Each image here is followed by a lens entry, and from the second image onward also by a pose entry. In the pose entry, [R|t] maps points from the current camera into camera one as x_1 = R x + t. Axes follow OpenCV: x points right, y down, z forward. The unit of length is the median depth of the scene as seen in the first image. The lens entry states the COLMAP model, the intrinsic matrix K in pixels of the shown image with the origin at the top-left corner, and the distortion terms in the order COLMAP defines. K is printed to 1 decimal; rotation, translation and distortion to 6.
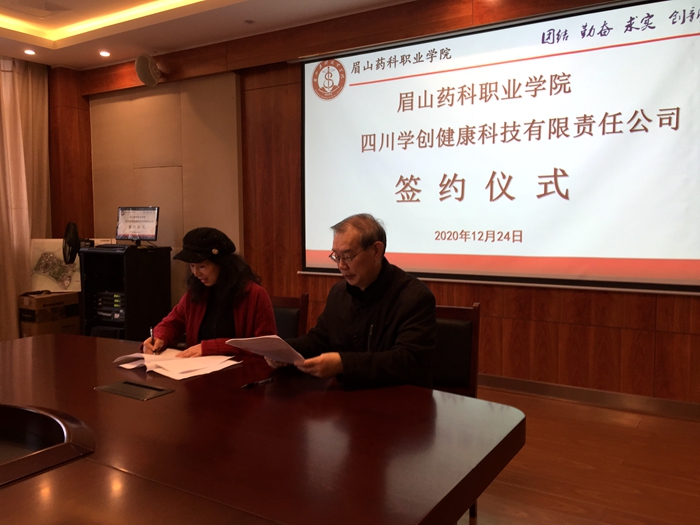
lens RADIAL K [[588.4, 0, 350.4], [0, 588.4, 262.8], [0, 0, 1]] dist [0.015959, -0.007671]
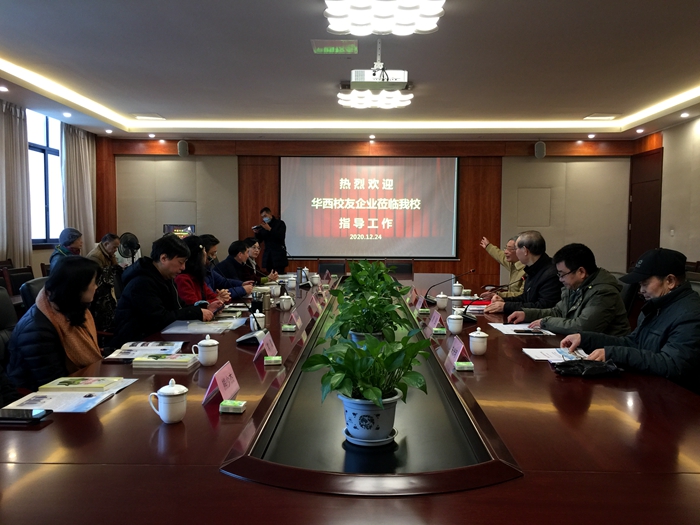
lens RADIAL K [[588.4, 0, 350.7], [0, 588.4, 263.3], [0, 0, 1]] dist [0.015959, -0.007671]
pose [[0.859207, -0.017528, 0.511327, -0.807580], [0.028813, 0.999485, -0.014154, 0.060253], [-0.510815, 0.026894, 0.859270, -0.768270]]
